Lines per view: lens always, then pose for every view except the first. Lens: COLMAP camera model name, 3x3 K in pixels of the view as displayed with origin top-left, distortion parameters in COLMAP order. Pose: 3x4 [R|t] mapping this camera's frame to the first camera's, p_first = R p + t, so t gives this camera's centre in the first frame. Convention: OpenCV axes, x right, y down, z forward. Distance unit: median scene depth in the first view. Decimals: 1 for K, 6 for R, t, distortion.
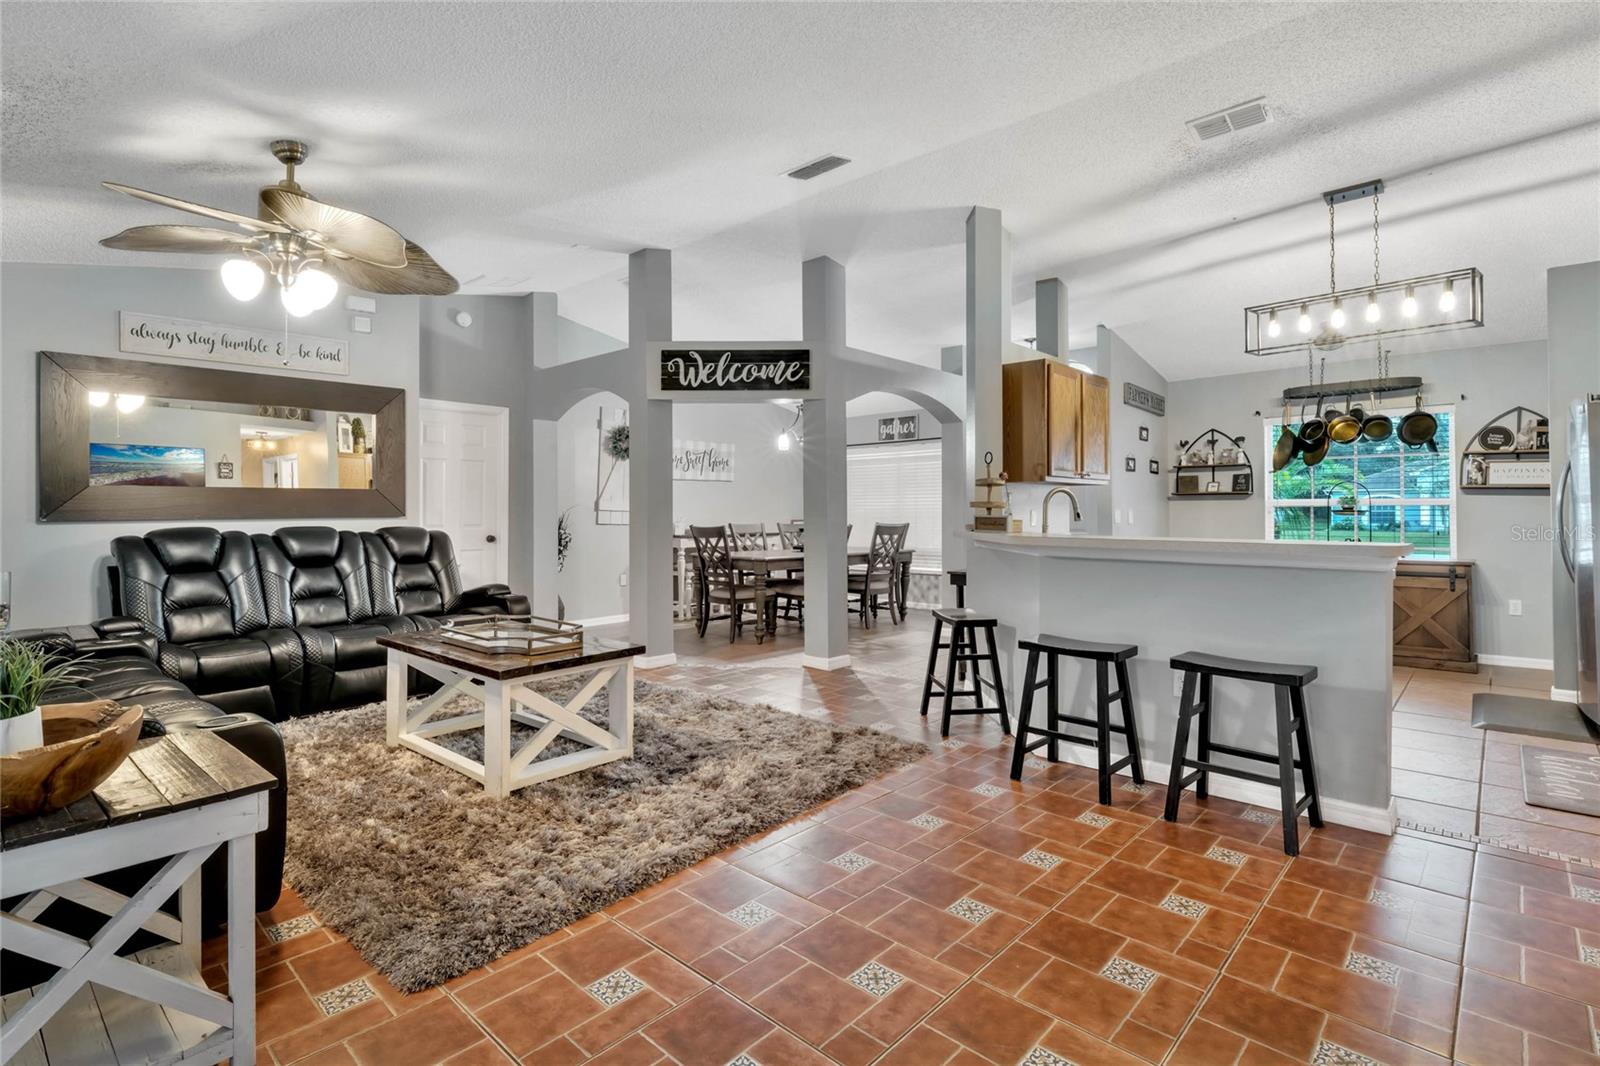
lens RADIAL K [[773.1, 0, 813.8], [0, 773.1, 505.8], [0, 0, 1]] dist [0.001102, -0.000028]
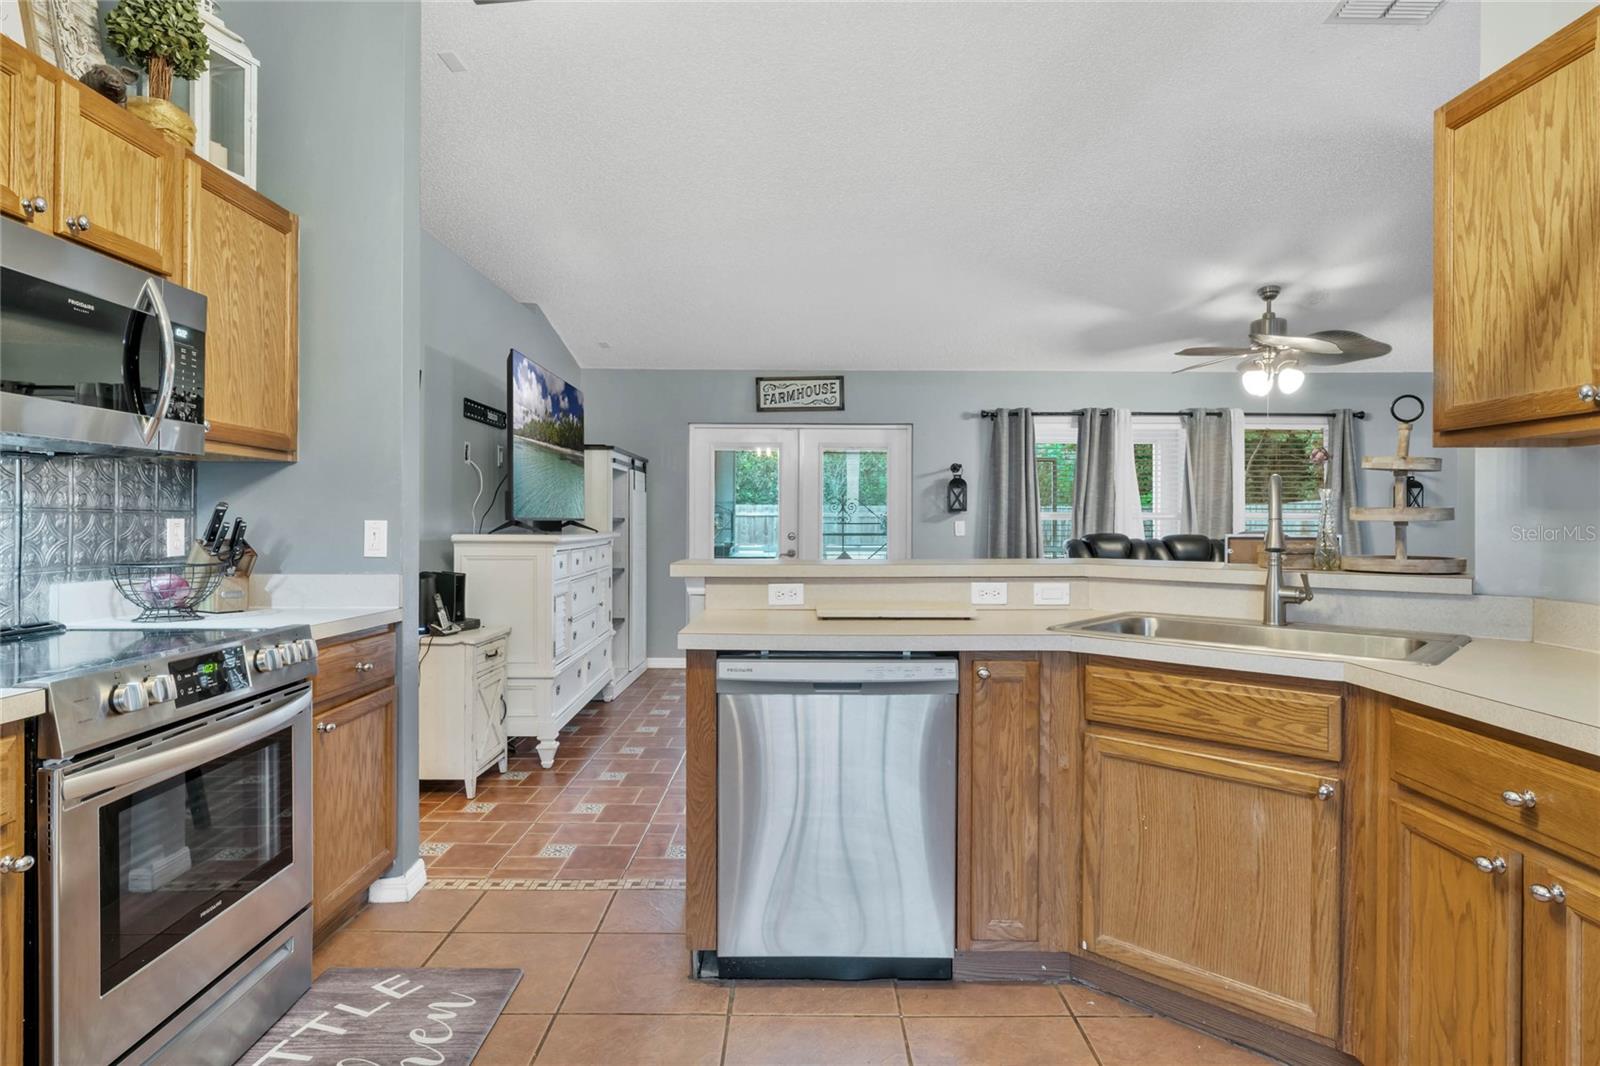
lens RADIAL K [[869.3, 0, 802.2], [0, 869.3, 524.0], [0, 0, 1]] dist [0.003972, 0.000572]
pose [[-0.742432, 0.004249, -0.669908, 0.675307], [0.004505, 0.999989, 0.001351, 0.002647], [0.669907, -0.002015, -0.742443, 0.931707]]
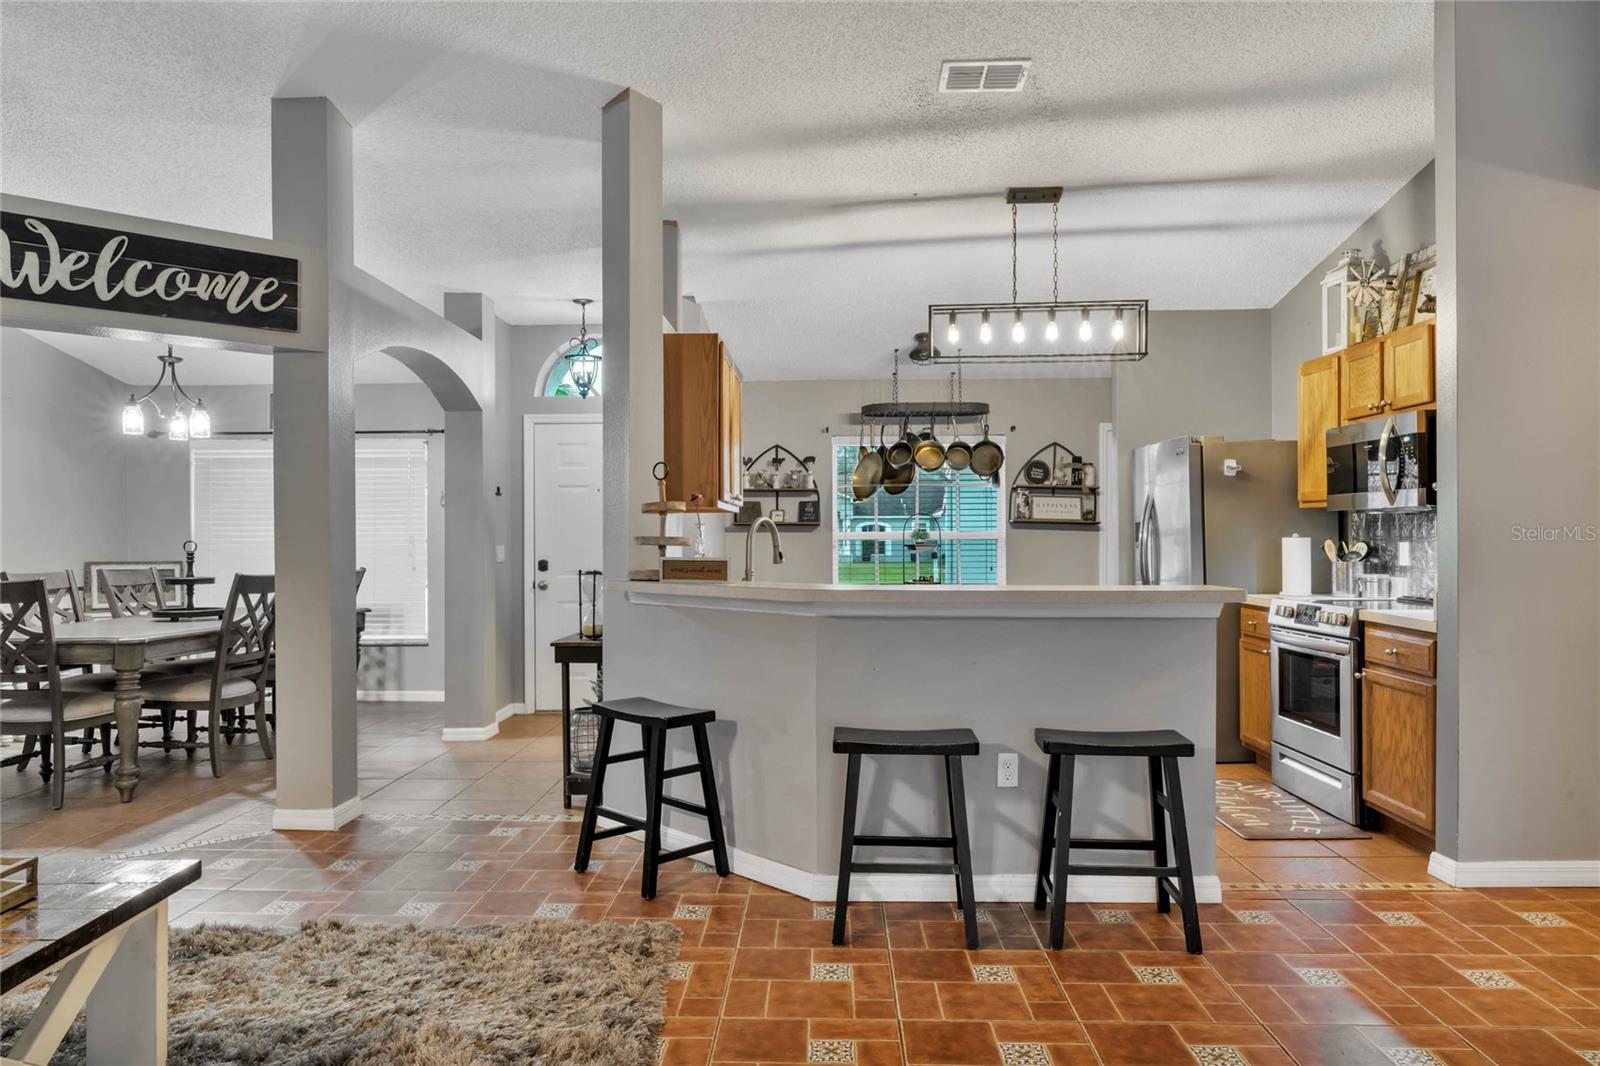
lens RADIAL K [[1026.2, 0, 813.8], [0, 1026.2, 540.3], [0, 0, 1]] dist [0.002096, 0.000220]
pose [[0.752490, -0.000150, 0.658604, -0.212588], [-0.004362, 0.999977, 0.005212, -0.005651], [-0.658589, -0.006795, 0.752472, 0.198307]]
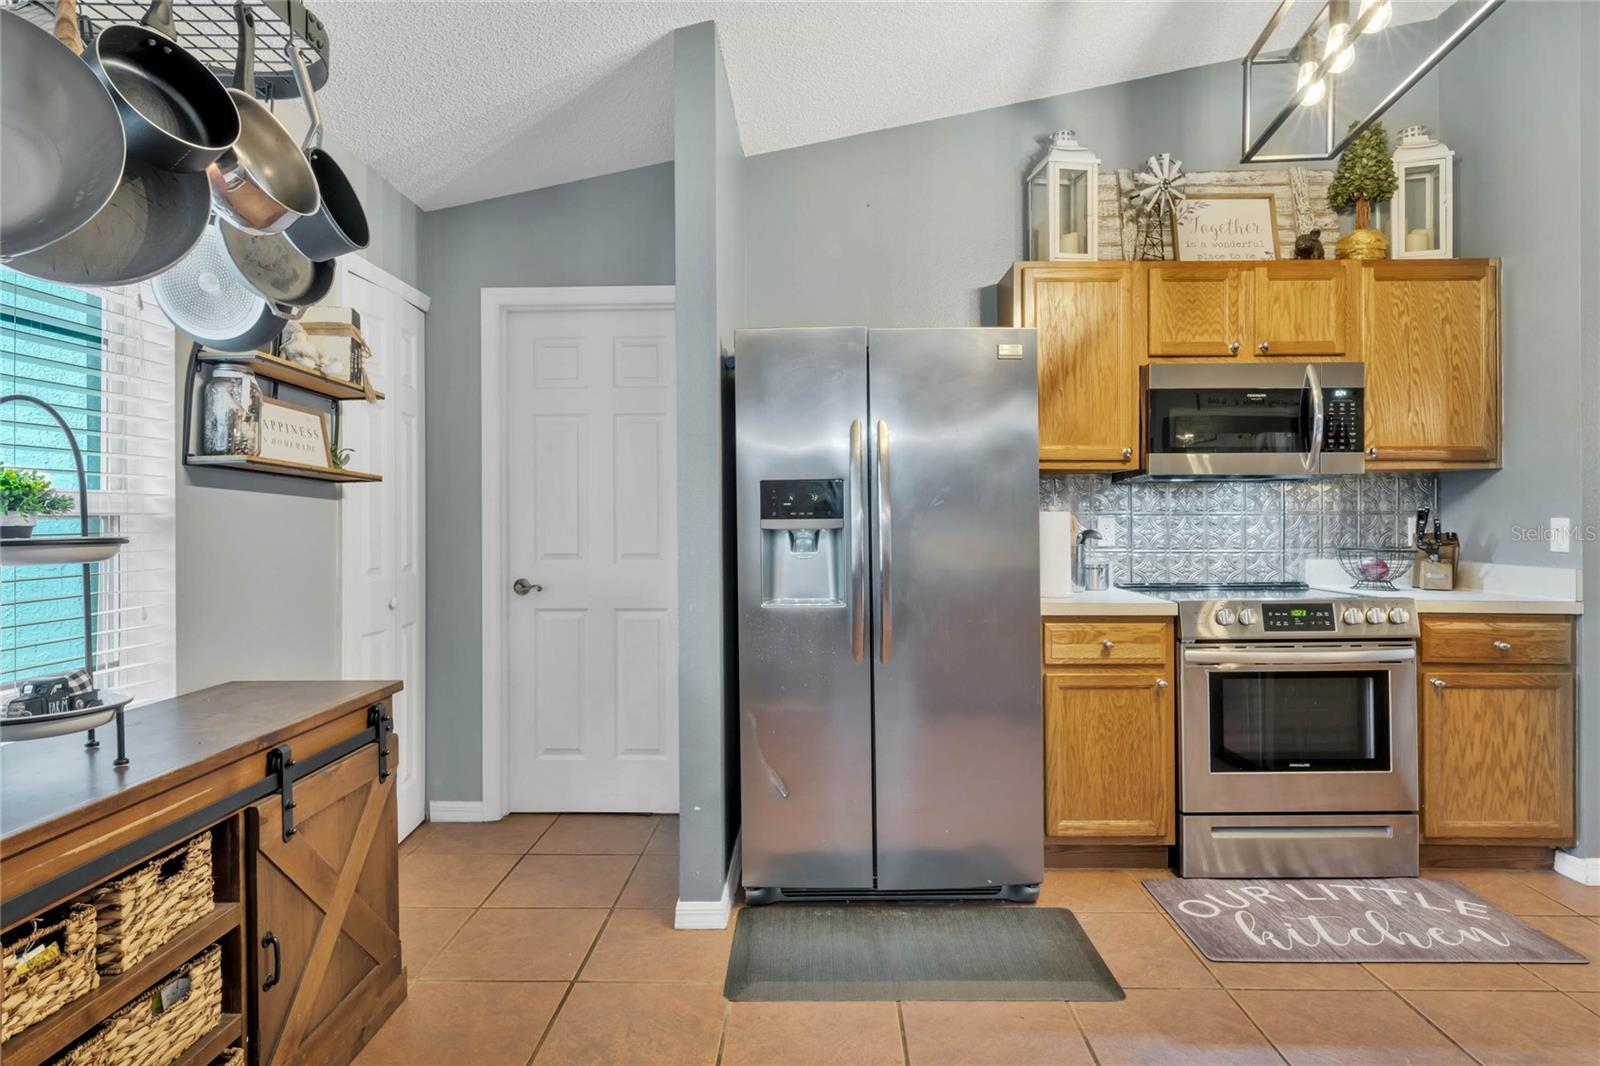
lens RADIAL K [[869.3, 0, 802.2], [0, 869.3, 524.0], [0, 0, 1]] dist [0.003972, 0.000572]
pose [[-0.649369, 0.004114, 0.760463, 0.428743], [0.003296, 0.999991, -0.002595, 0.003709], [-0.760467, 0.000821, -0.649376, 1.093351]]
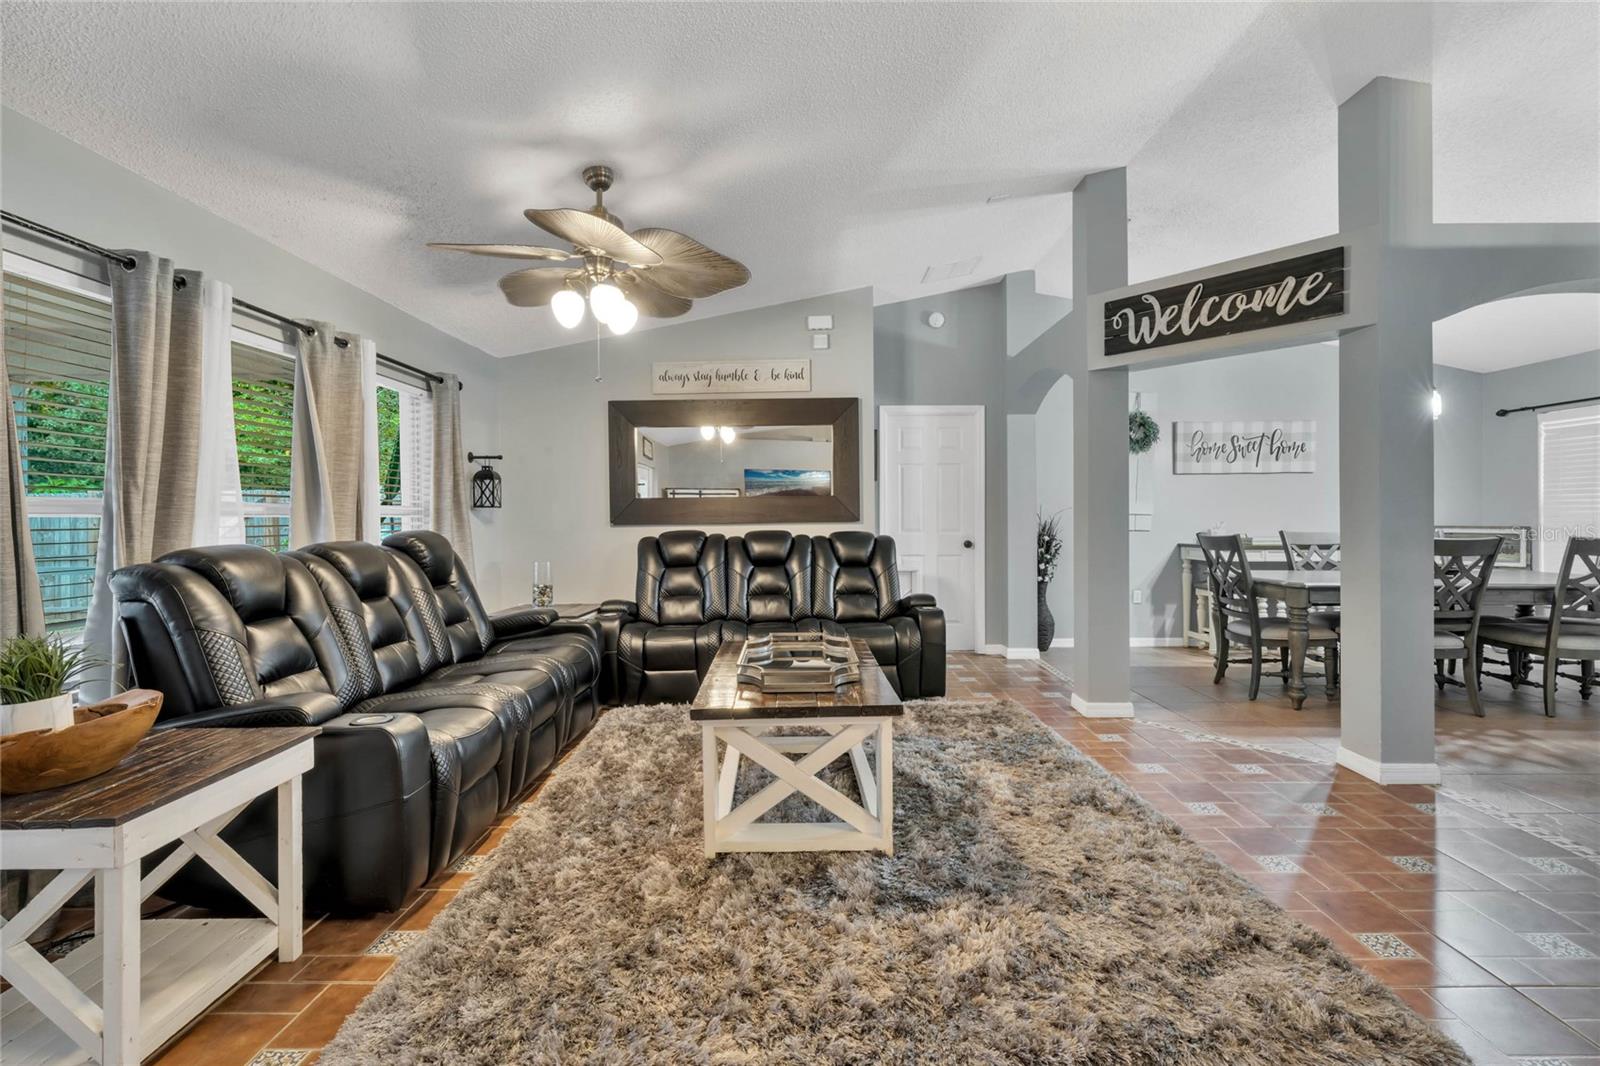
lens RADIAL K [[717.7, 0, 800.7], [0, 717.7, 522.5], [0, 0, 1]] dist [0.001494, -0.000031]
pose [[0.659936, 0.003361, -0.751314, 0.136756], [0.011149, 0.999836, 0.014266, 0.000944], [0.751239, -0.017791, 0.659791, 0.306982]]
